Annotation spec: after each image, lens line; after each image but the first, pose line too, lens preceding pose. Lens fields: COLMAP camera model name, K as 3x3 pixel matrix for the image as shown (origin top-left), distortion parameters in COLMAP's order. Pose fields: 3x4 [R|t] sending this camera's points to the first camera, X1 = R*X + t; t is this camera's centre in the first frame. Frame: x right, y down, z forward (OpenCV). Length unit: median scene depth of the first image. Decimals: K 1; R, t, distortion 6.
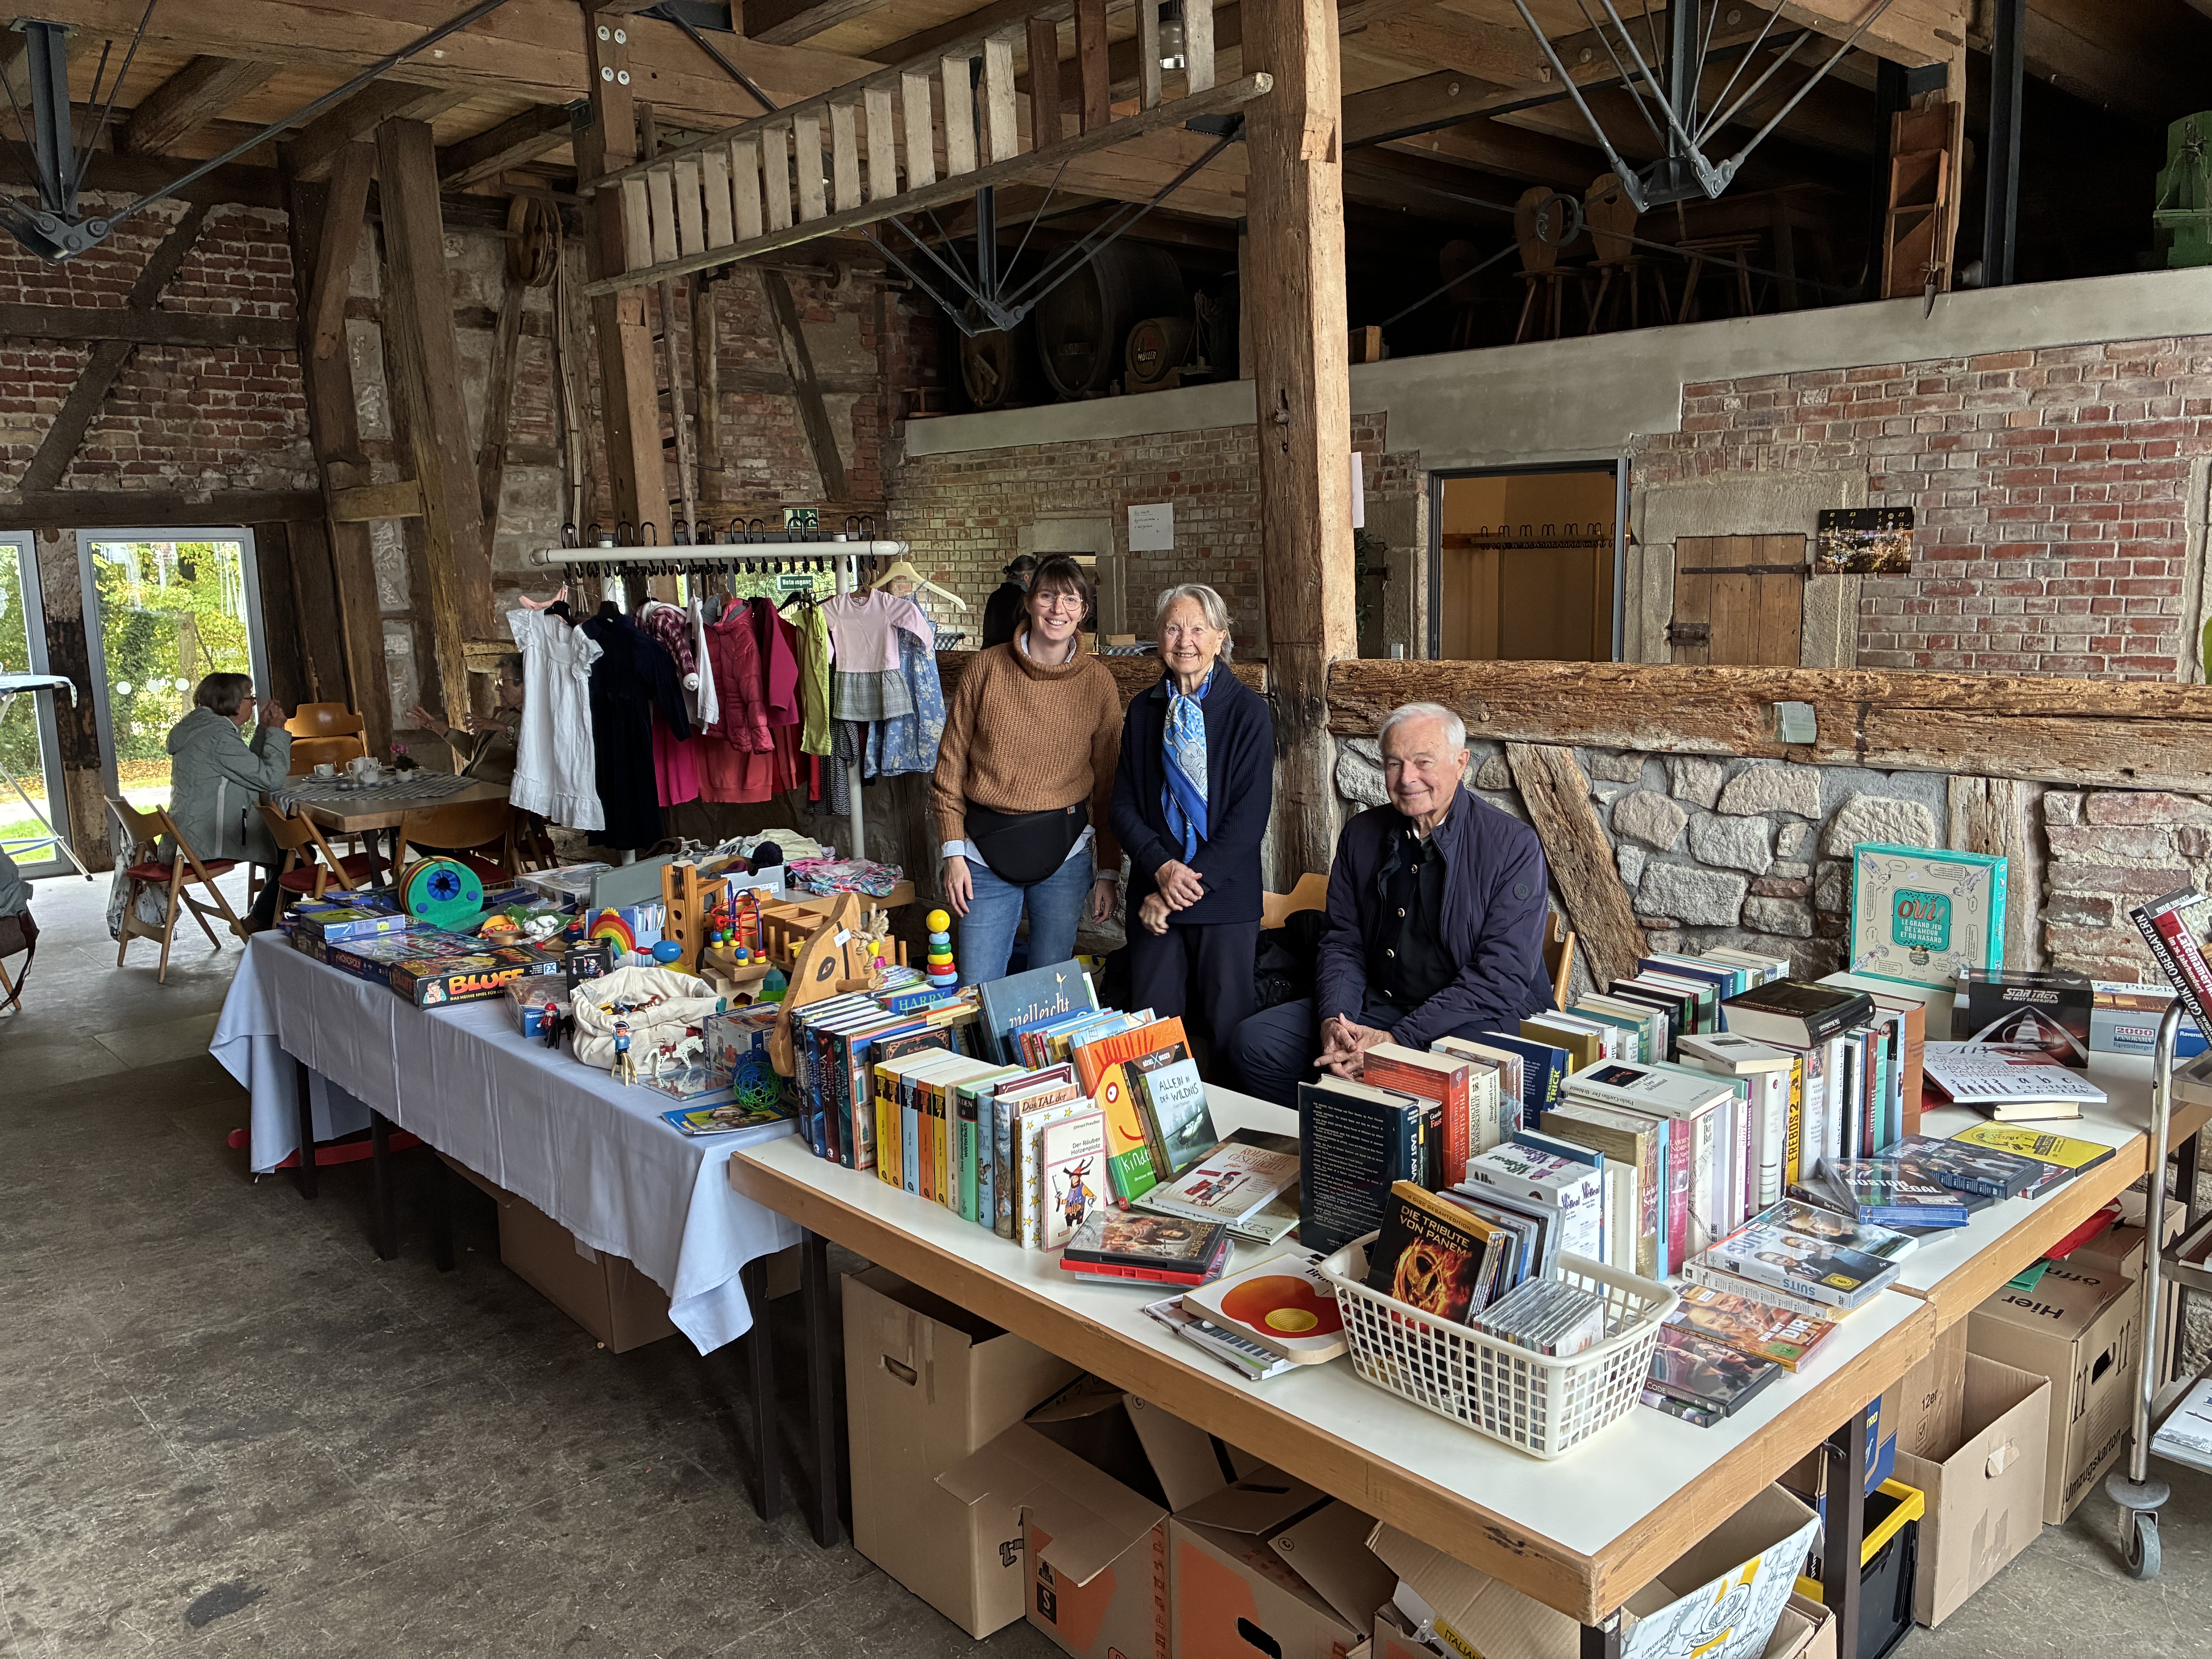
lens RADIAL K [[1679.4, 0, 1106.0], [0, 1679.4, 829.5], [0, 0, 1]] dist [0.011888, 0.007643]
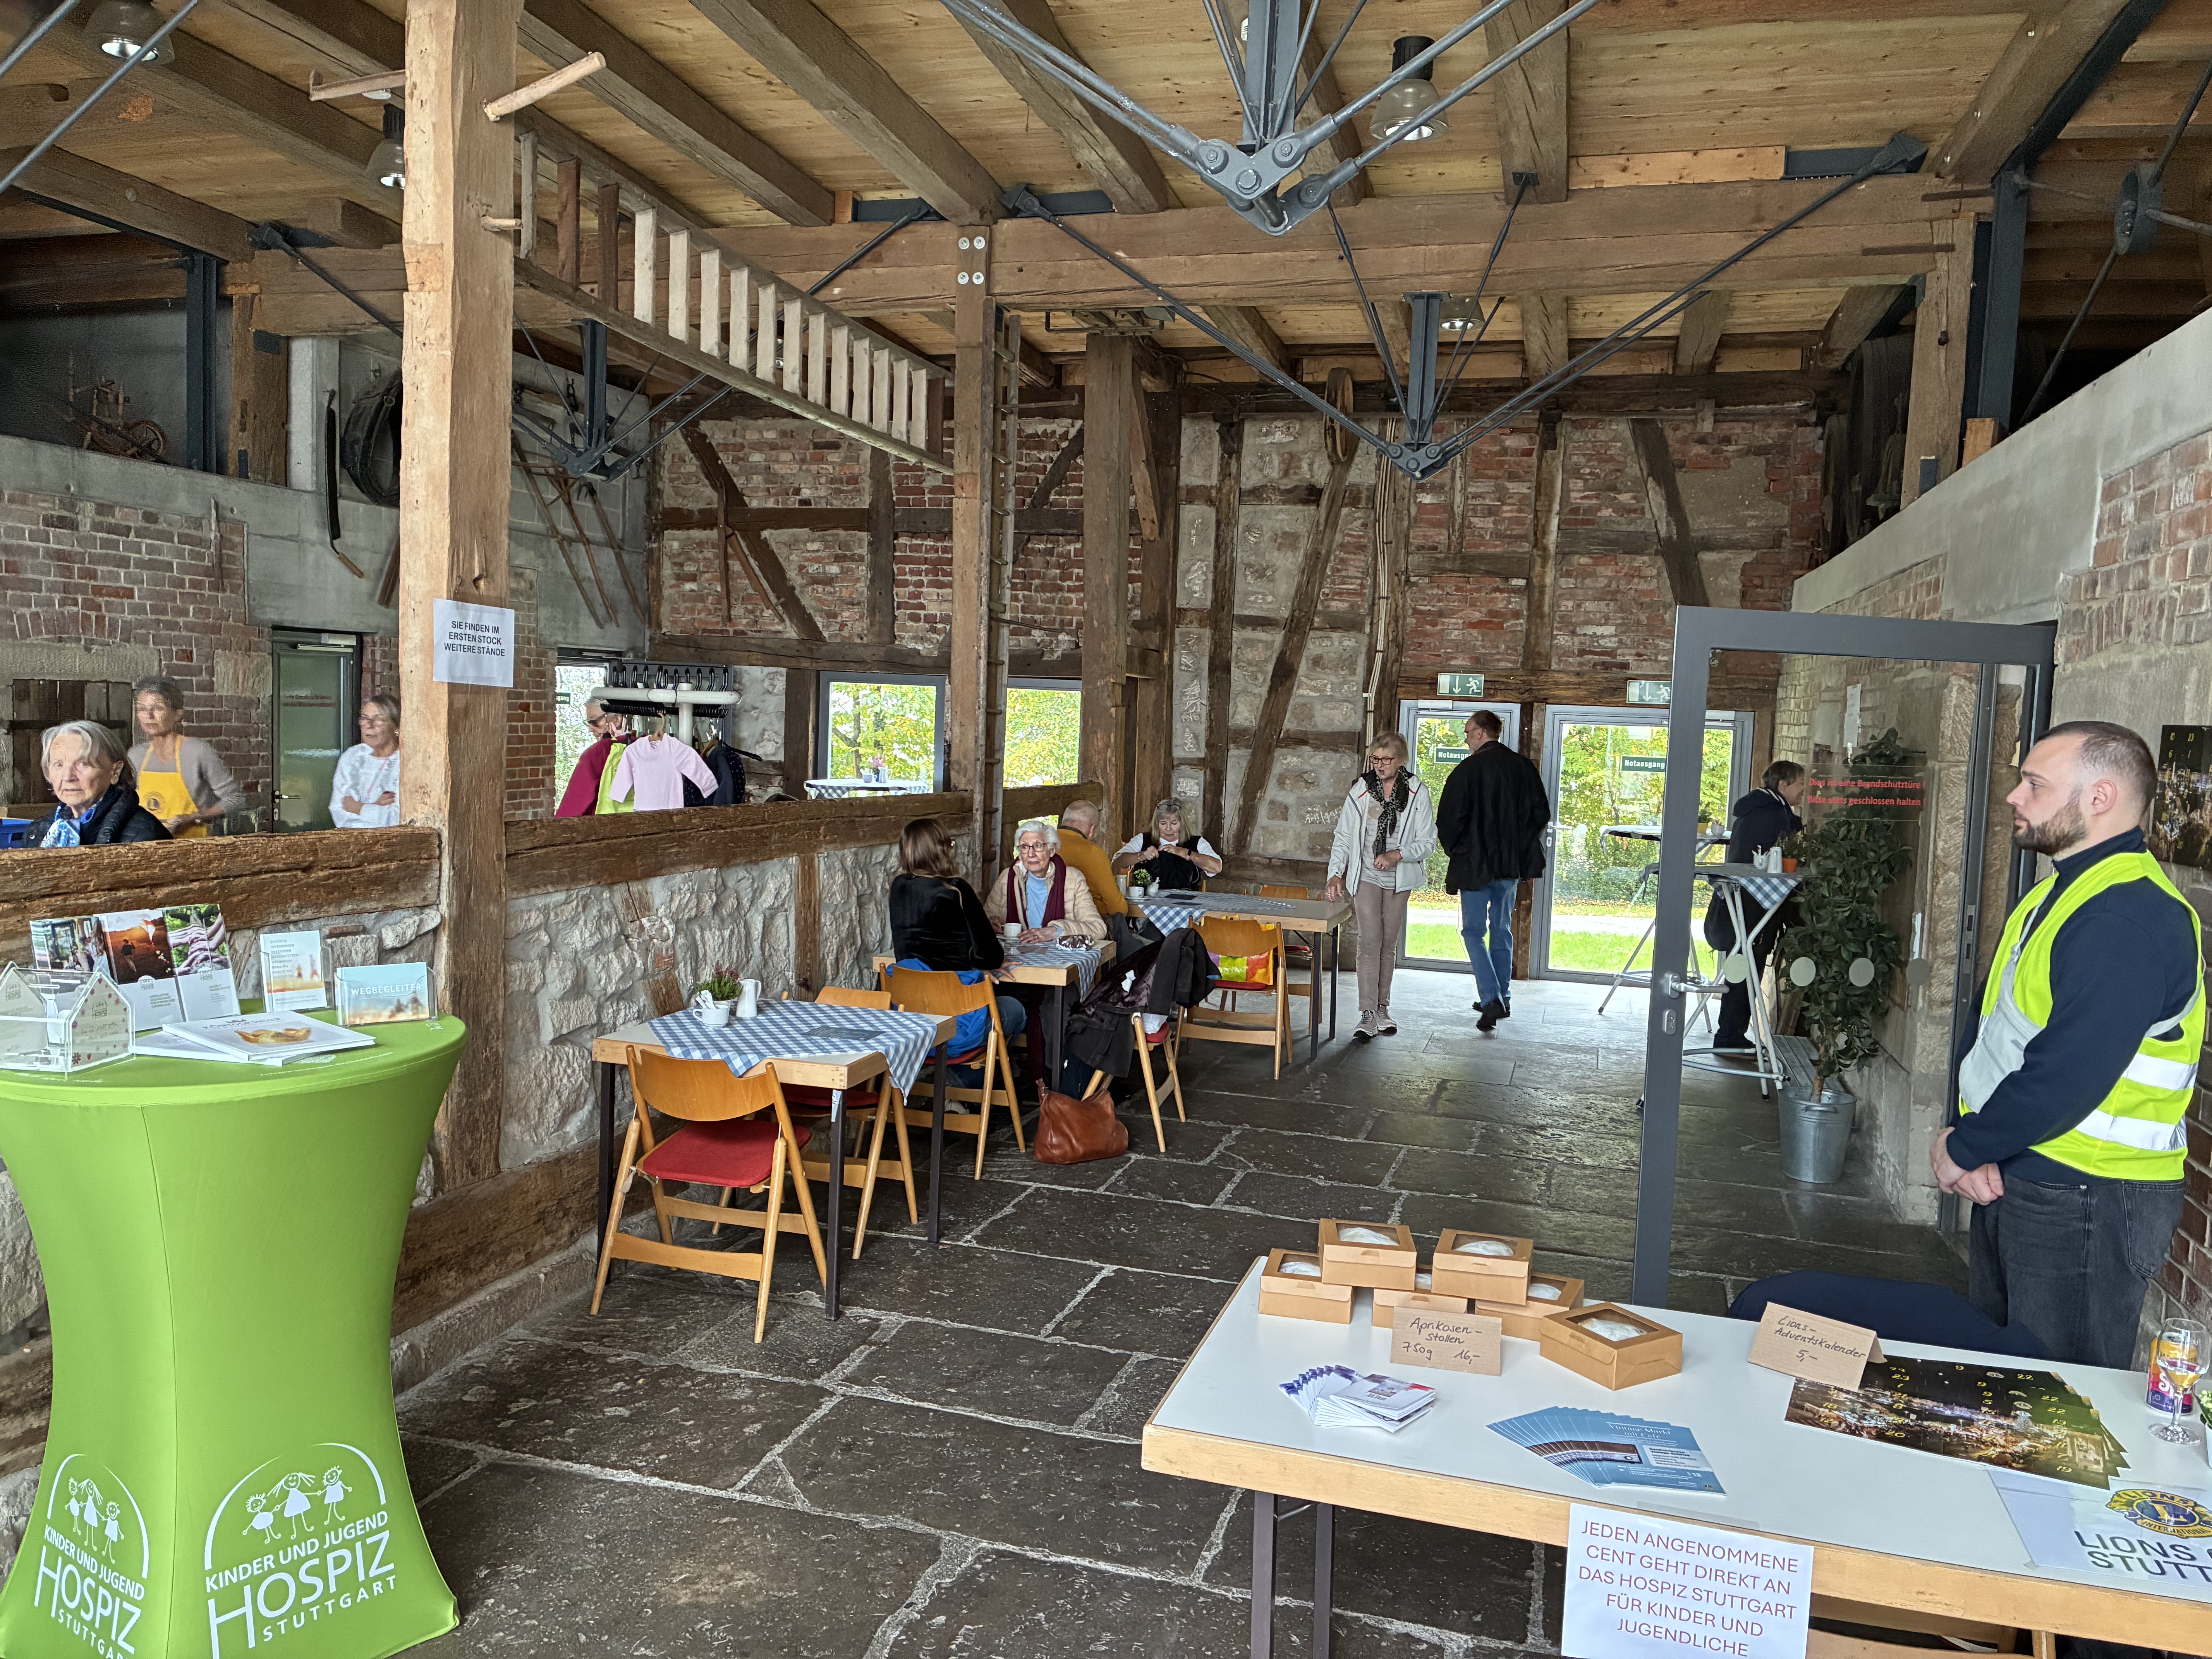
lens RADIAL K [[1679.4, 0, 1106.0], [0, 1679.4, 829.5], [0, 0, 1]] dist [0.011888, 0.007643]
pose [[0.540917, 0.102213, -0.834842, 0.451147], [-0.186144, 0.982522, -0.000314, -0.069599], [0.820219, 0.155570, 0.550490, 0.333175]]
